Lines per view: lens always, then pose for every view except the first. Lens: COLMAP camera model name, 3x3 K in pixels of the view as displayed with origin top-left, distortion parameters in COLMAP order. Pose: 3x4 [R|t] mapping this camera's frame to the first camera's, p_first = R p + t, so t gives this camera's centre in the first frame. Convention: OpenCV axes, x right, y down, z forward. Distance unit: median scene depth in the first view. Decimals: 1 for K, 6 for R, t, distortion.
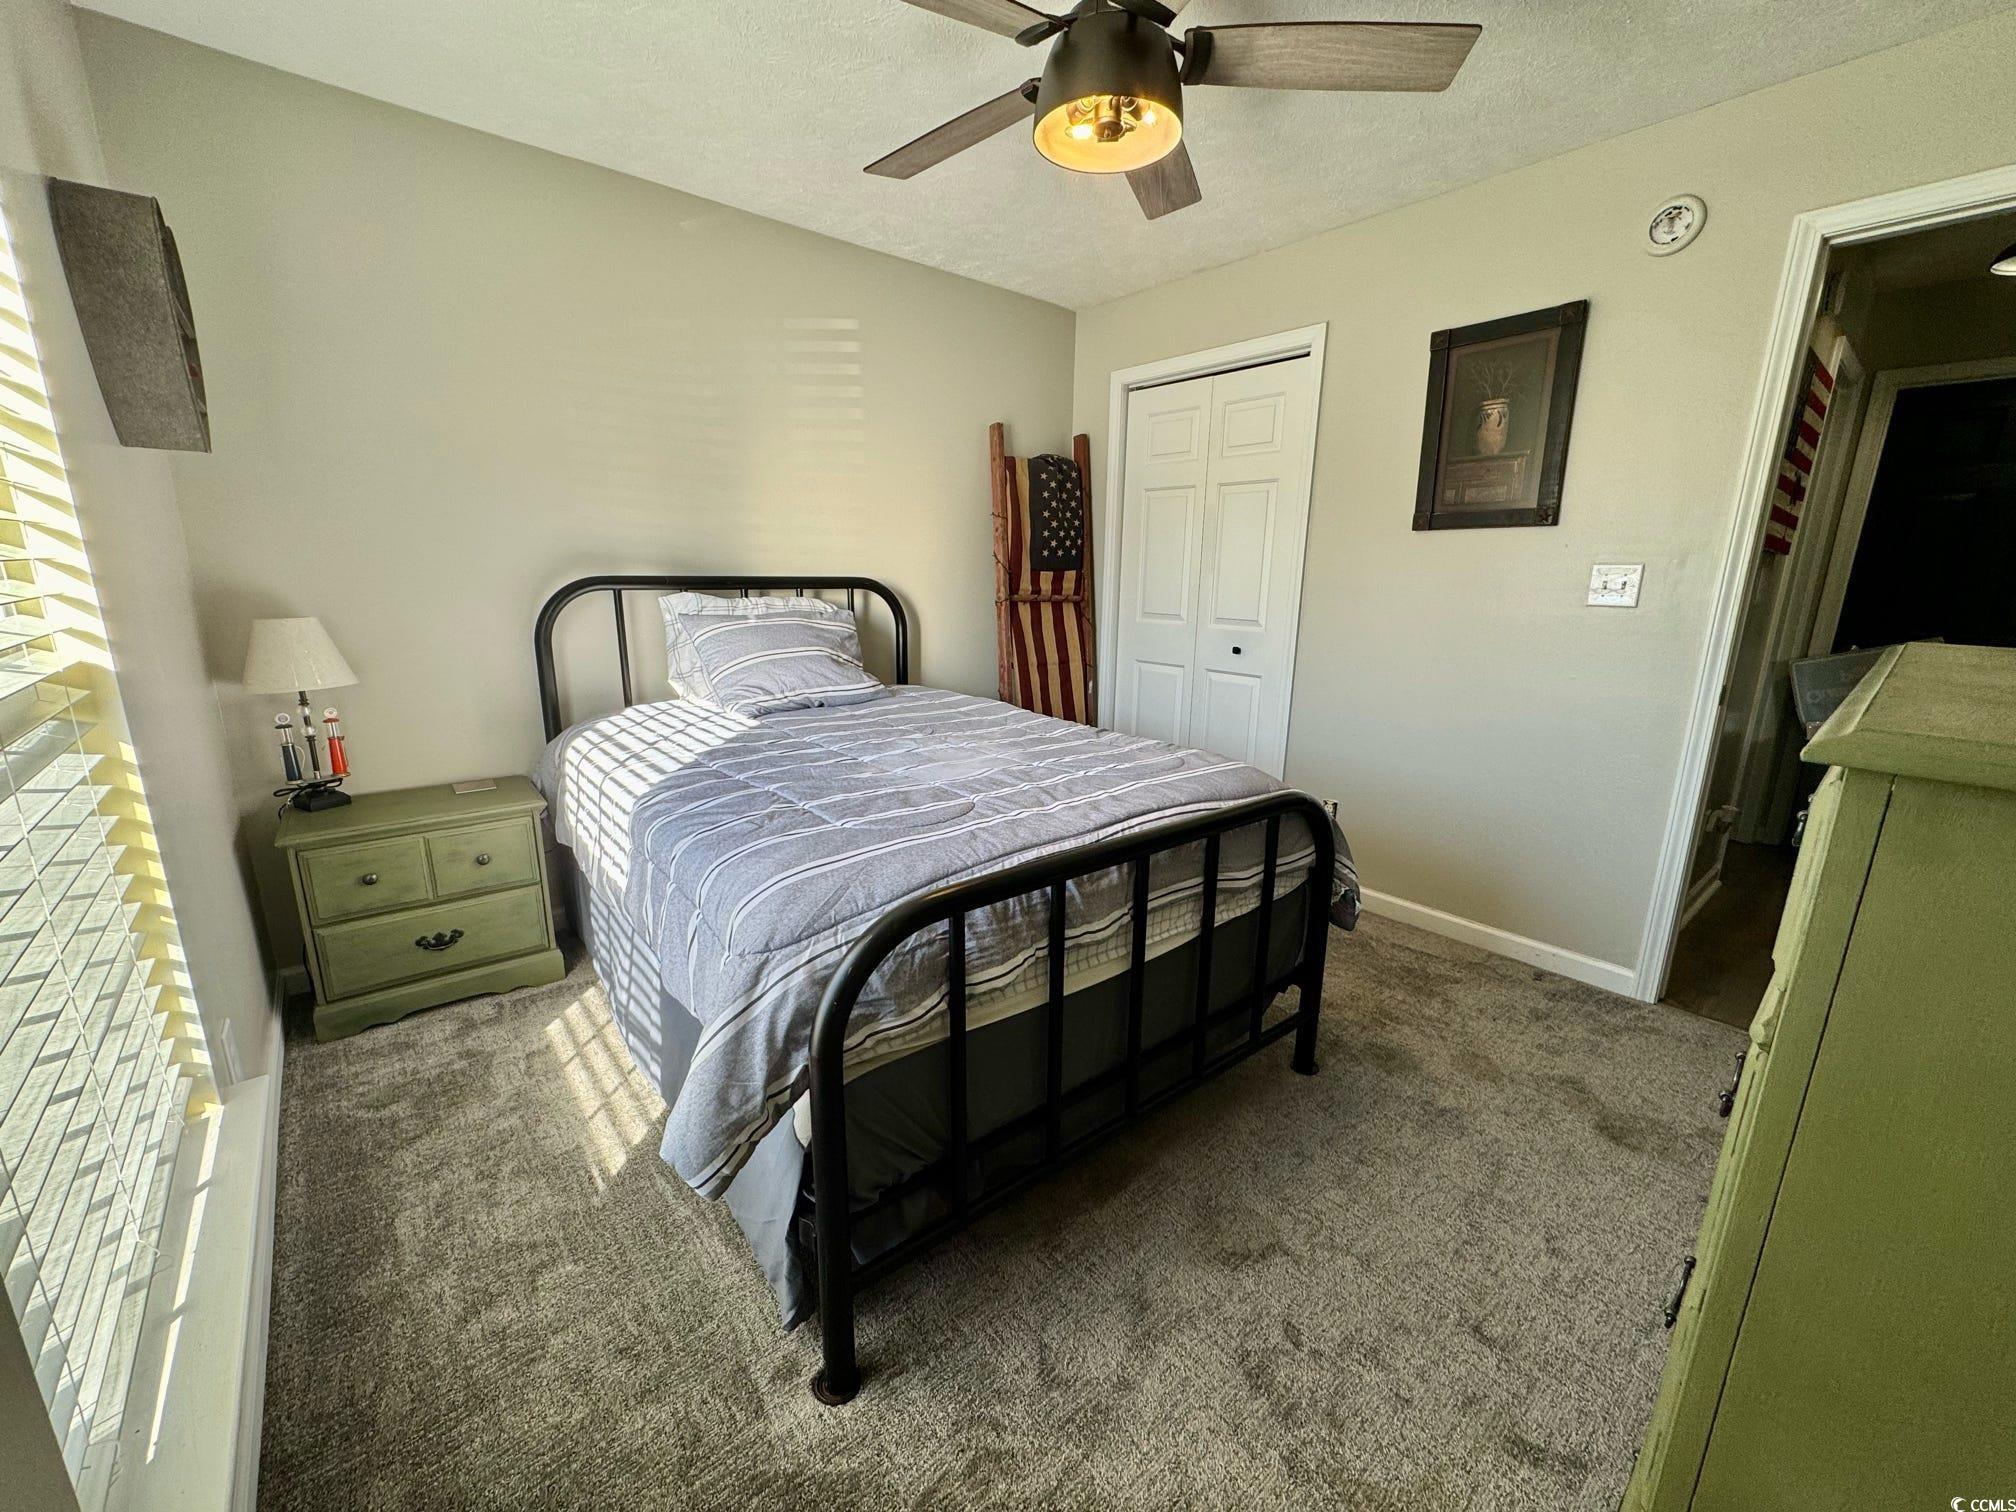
lens RADIAL K [[807.0, 0, 1009.3], [0, 807.0, 761.9], [0, 0, 1]] dist [0.002243, 0.000077]
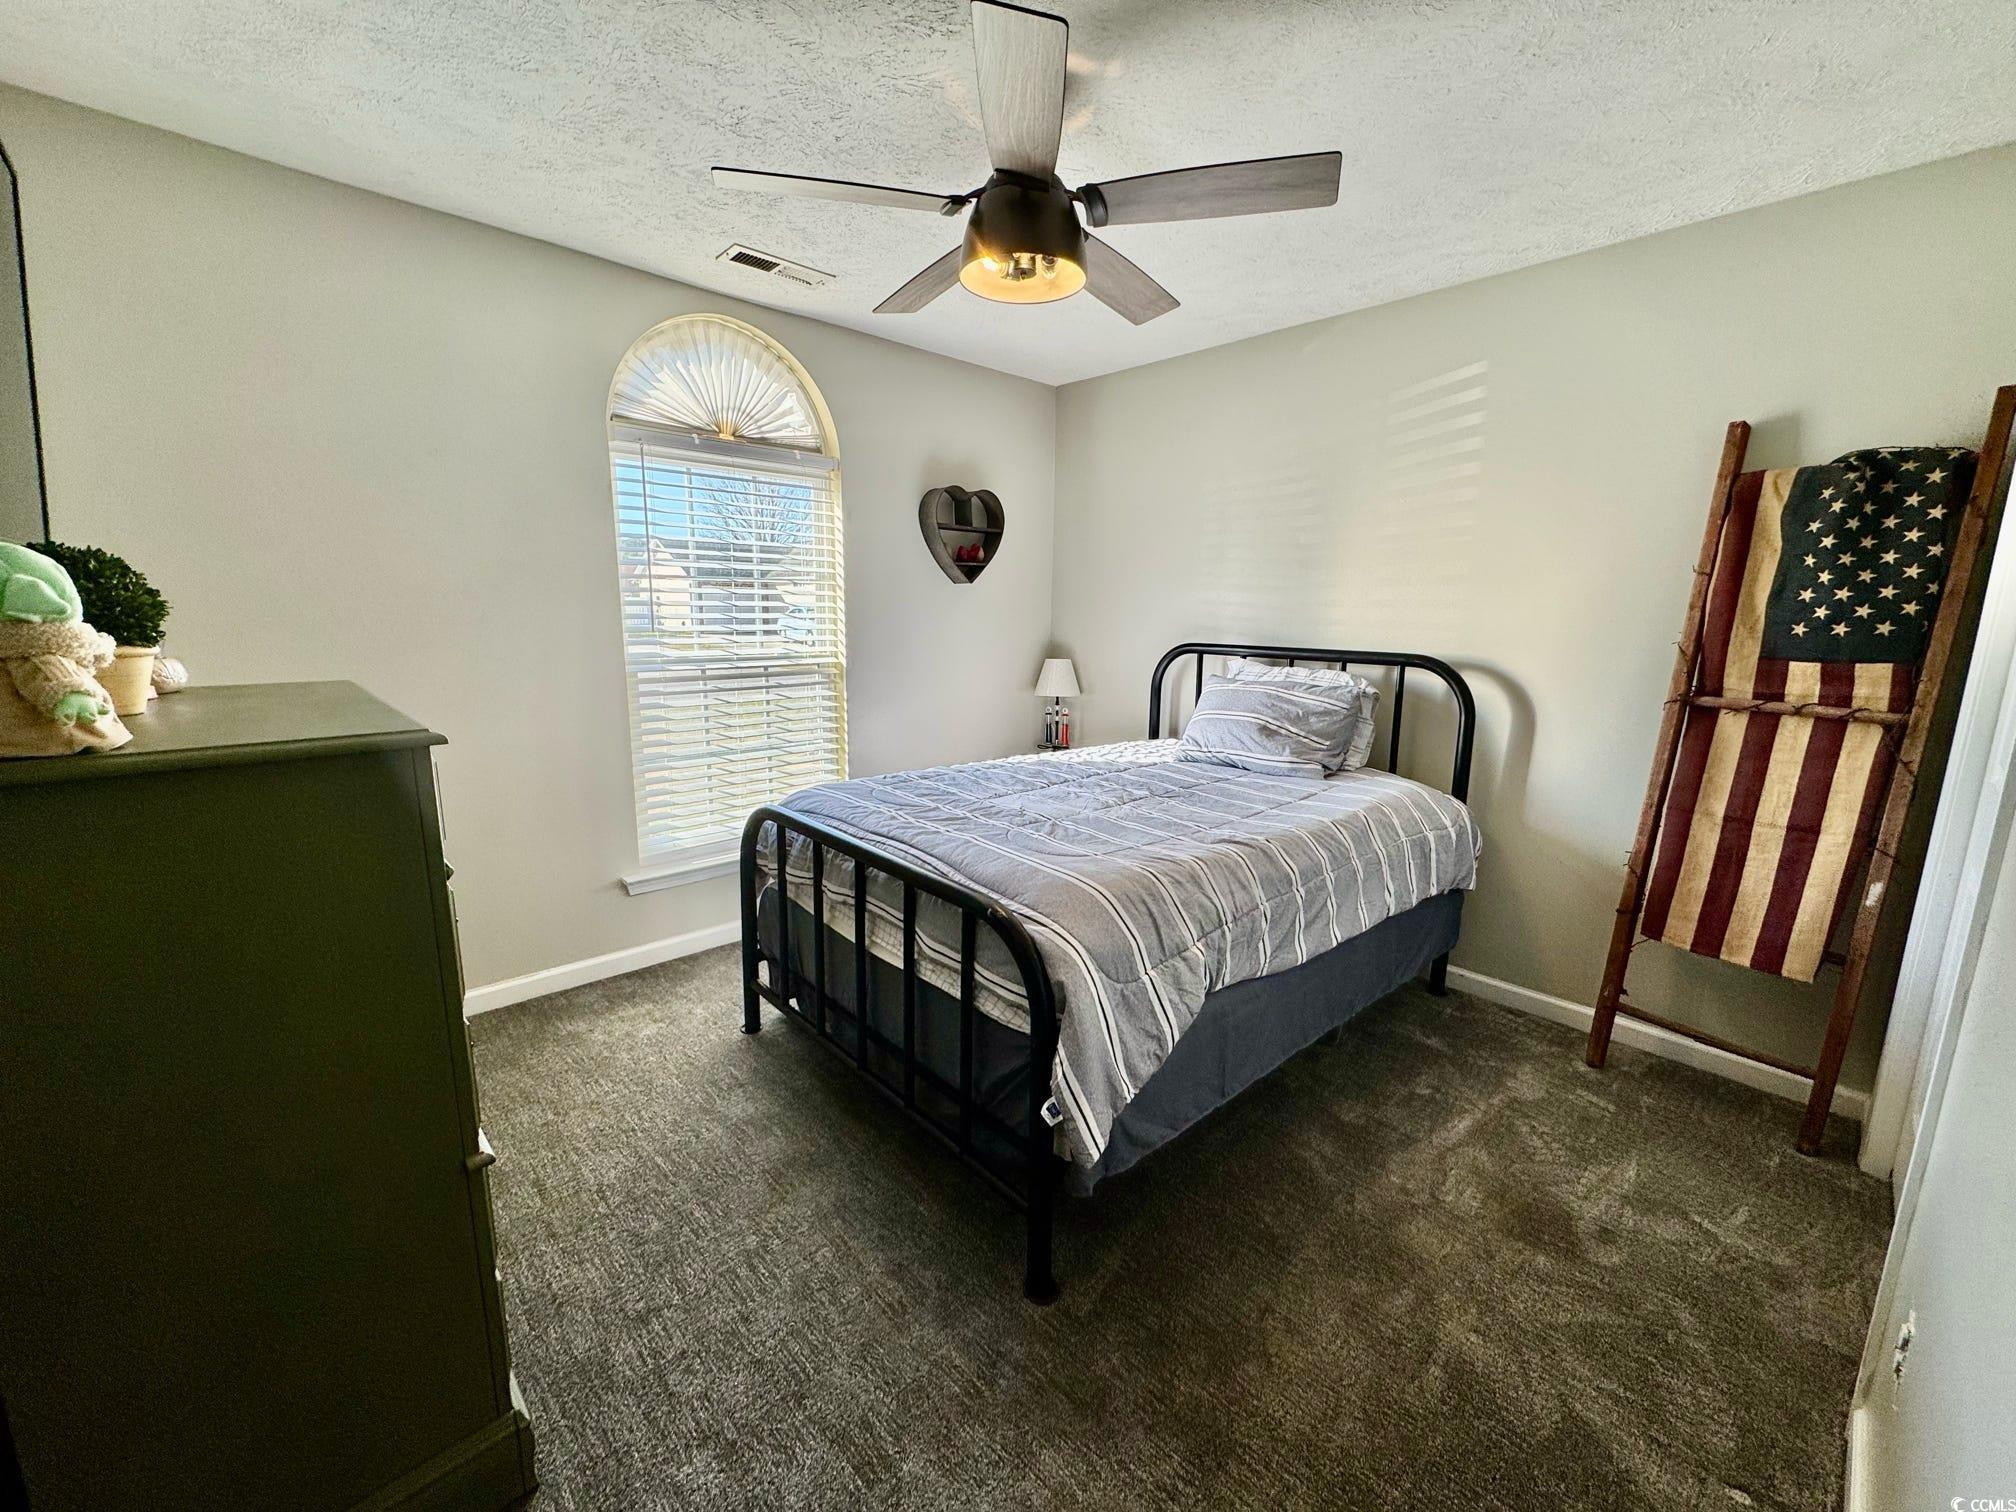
lens RADIAL K [[807.0, 0, 1003.5], [0, 807.0, 762.8], [0, 0, 1]] dist [0.002243, 0.000077]
pose [[0.038014, 0.175184, -0.983801, 0.825809], [-0.248594, 0.955219, 0.160489, -0.173994], [0.967862, 0.238466, 0.079861, 0.625173]]
